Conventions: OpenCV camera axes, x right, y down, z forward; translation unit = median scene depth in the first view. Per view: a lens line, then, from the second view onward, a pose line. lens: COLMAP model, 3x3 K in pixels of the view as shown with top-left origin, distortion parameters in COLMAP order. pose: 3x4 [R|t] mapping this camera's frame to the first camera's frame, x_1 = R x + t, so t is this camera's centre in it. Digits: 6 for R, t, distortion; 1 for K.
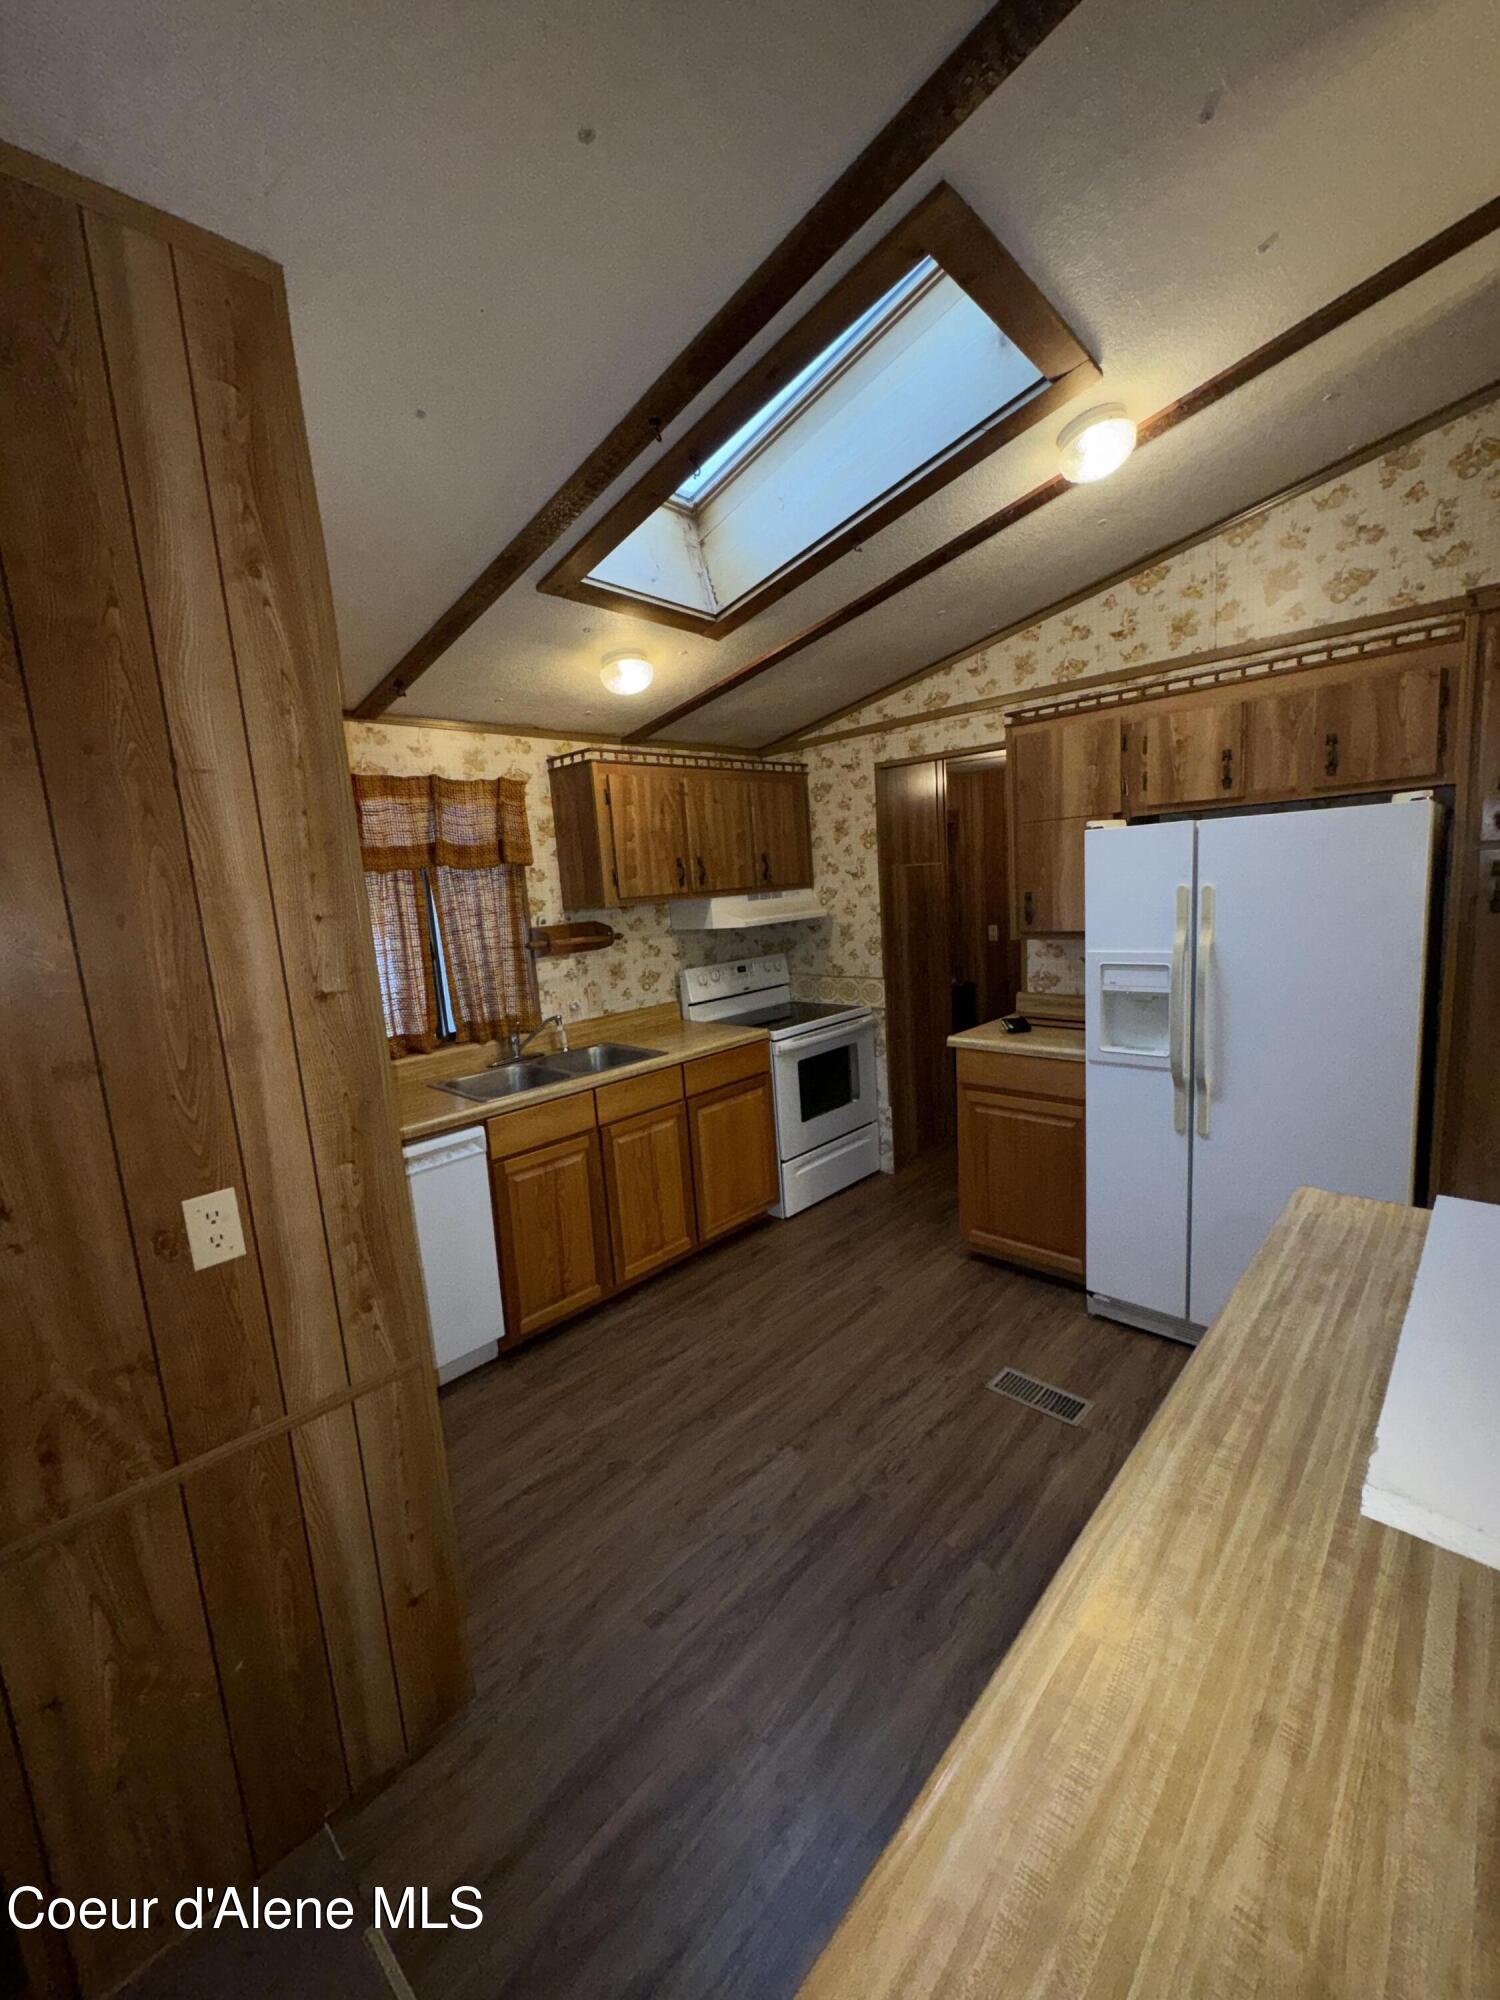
lens RADIAL K [[808.8, 0, 751.9], [0, 808.8, 1000.5], [0, 0, 1]] dist [0.000476, 0.000006]
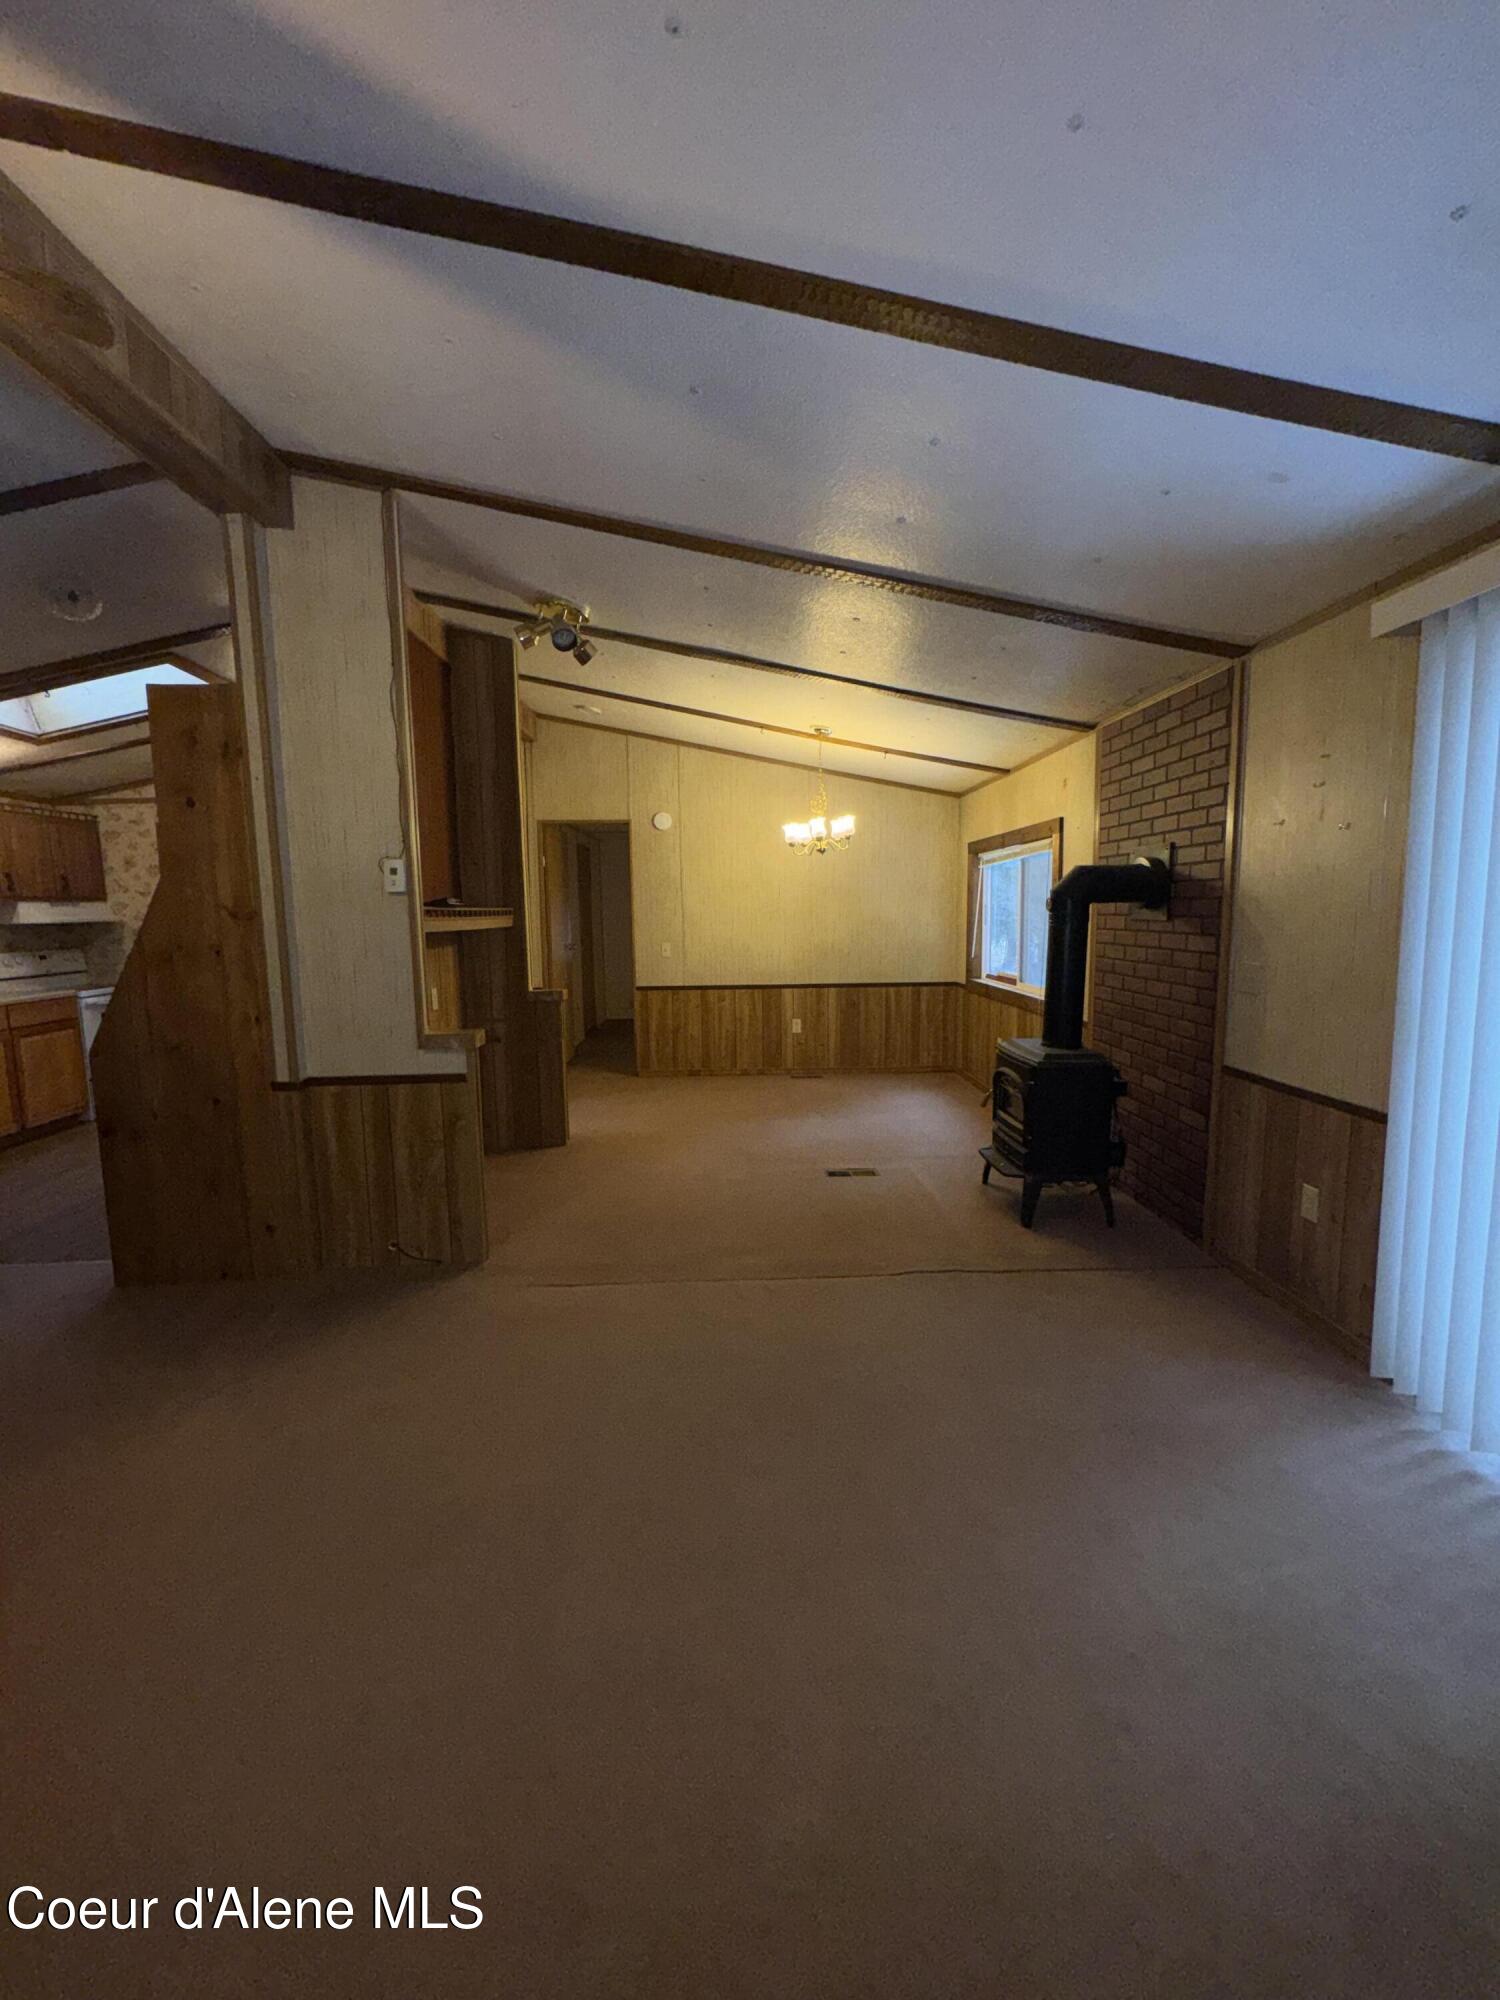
lens RADIAL K [[808.8, 0, 763.3], [0, 808.8, 998.4], [0, 0, 1]] dist [0.000476, 0.000006]
pose [[0.709476, -0.026238, 0.704241, -0.118755], [0.077892, 0.996104, -0.041358, 0.190611], [-0.700412, 0.084197, 0.708755, -0.857778]]
